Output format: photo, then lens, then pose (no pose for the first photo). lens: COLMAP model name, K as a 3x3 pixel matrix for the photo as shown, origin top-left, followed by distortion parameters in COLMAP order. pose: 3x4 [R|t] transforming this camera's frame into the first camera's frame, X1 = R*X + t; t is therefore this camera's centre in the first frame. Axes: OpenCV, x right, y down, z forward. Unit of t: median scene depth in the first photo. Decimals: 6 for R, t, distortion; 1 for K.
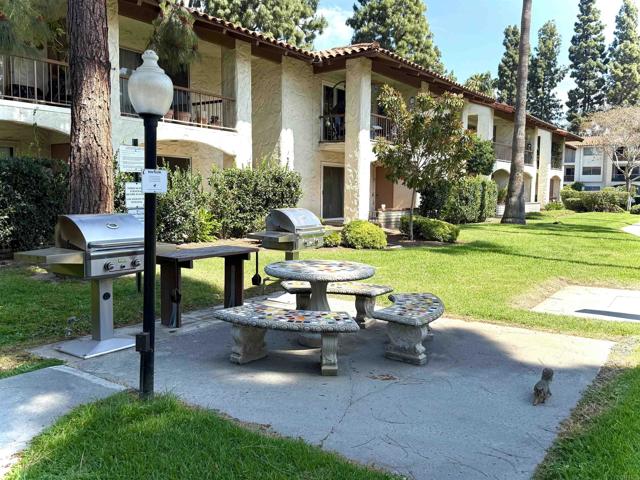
lens RADIAL K [[553.4, 0, 320.6], [0, 553.4, 237.3], [0, 0, 1]] dist [0.049817, -0.015162]
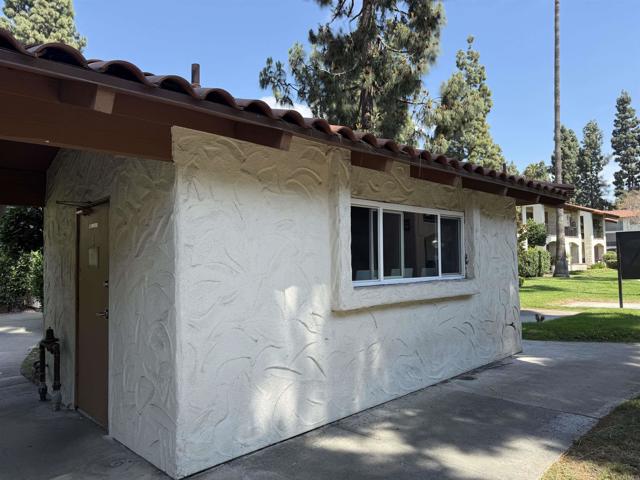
lens RADIAL K [[462.2, 0, 320.9], [0, 462.2, 240.3], [0, 0, 1]] dist [0.027296, 0.004795]
pose [[0.984820, -0.036497, -0.169699, -0.040470], [0.014861, 0.991784, -0.127061, 0.012545], [0.172942, 0.122610, 0.977271, -0.177047]]
